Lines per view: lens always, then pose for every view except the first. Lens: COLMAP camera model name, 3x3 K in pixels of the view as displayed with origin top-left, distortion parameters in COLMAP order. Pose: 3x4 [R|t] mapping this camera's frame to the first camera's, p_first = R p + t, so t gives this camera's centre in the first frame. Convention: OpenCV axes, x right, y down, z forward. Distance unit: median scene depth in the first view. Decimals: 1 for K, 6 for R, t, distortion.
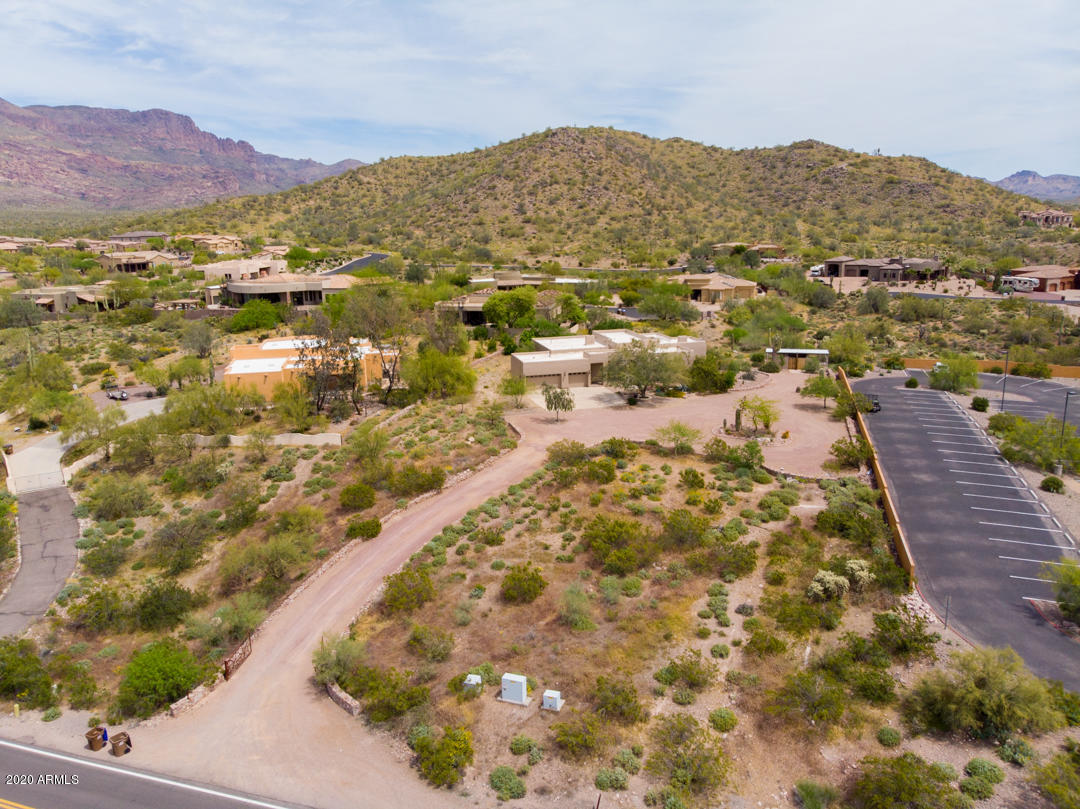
lens RADIAL K [[801.1, 0, 536.1], [0, 801.1, 401.7], [0, 0, 1]] dist [-0.012555, 0.022681]
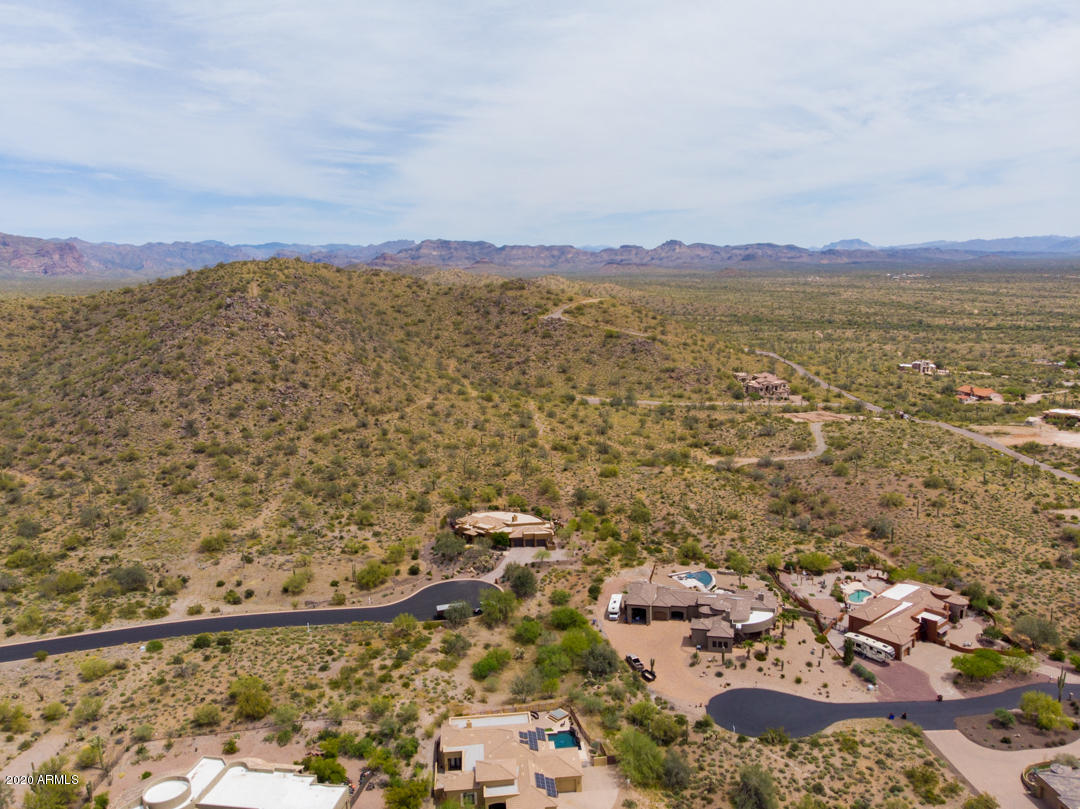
lens RADIAL K [[817.9, 0, 540.0], [0, 817.9, 404.5], [0, 0, 1]] dist [-0.005393, -0.000011]
pose [[0.929679, -0.070840, 0.361496, 0.013408], [0.097049, 0.993767, -0.054845, -0.235197], [-0.355357, 0.086071, 0.930759, 0.208946]]
